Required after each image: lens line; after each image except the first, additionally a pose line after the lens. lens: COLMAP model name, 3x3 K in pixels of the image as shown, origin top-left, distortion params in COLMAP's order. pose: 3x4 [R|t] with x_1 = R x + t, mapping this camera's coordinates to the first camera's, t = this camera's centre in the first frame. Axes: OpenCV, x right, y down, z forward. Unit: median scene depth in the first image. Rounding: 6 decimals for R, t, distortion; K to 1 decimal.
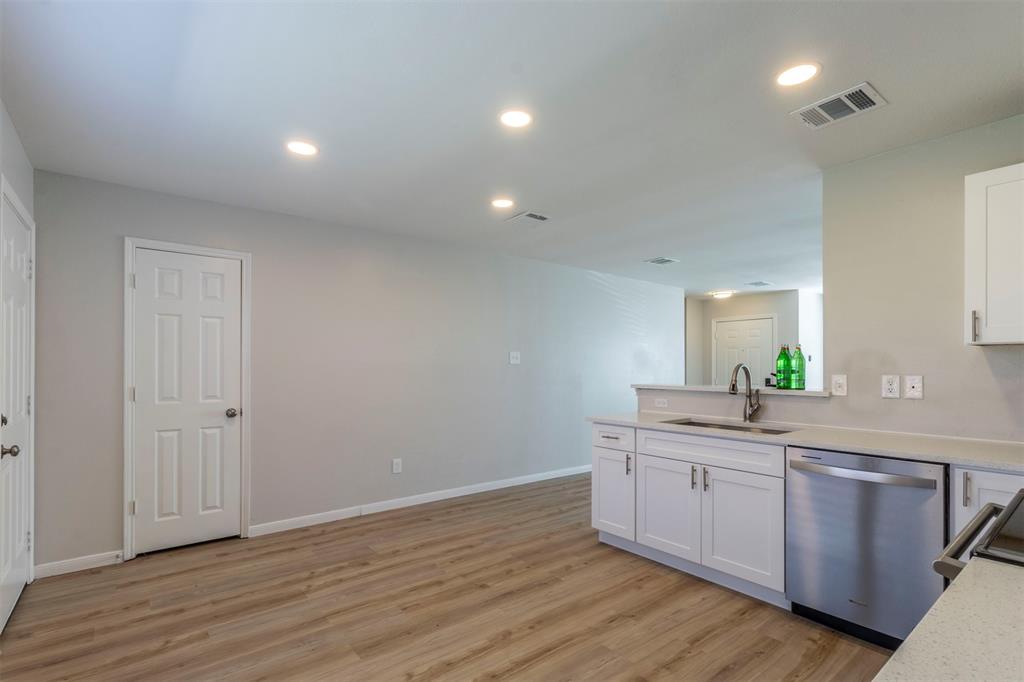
lens RADIAL K [[476.6, 0, 519.3], [0, 476.6, 368.7], [0, 0, 1]] dist [0.000452, 0.000075]
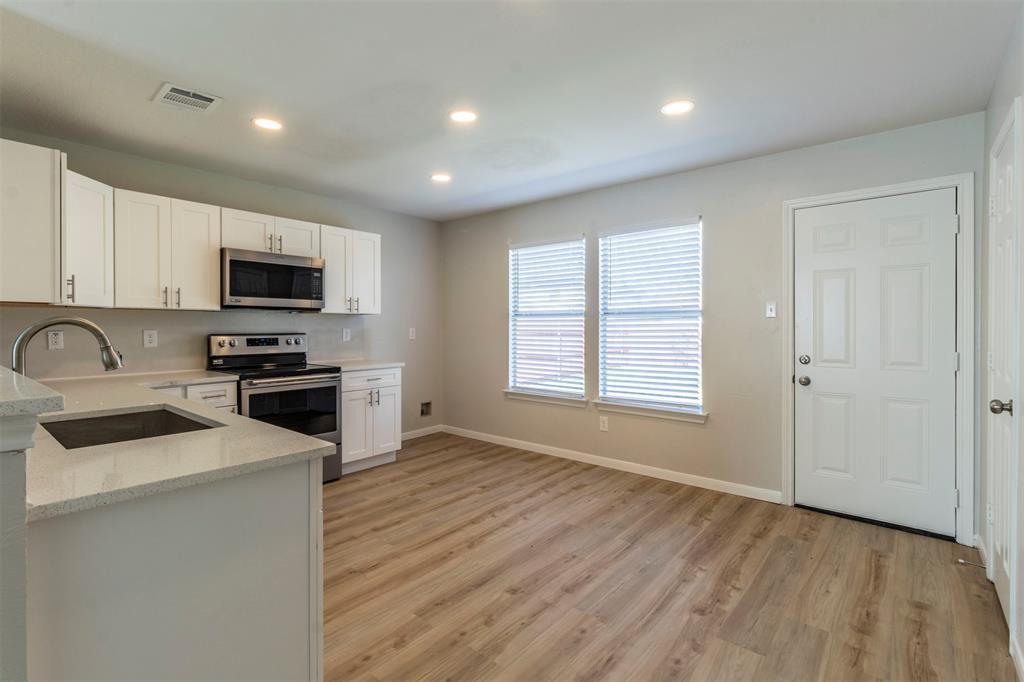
lens RADIAL K [[476.6, 0, 510.9], [0, 476.6, 330.5], [0, 0, 1]] dist [0.000452, 0.000075]
pose [[-0.982643, 0.002216, -0.185494, 0.082334], [-0.000944, 0.999856, 0.016943, -0.009925], [0.185505, 0.016824, -0.982499, 1.843014]]
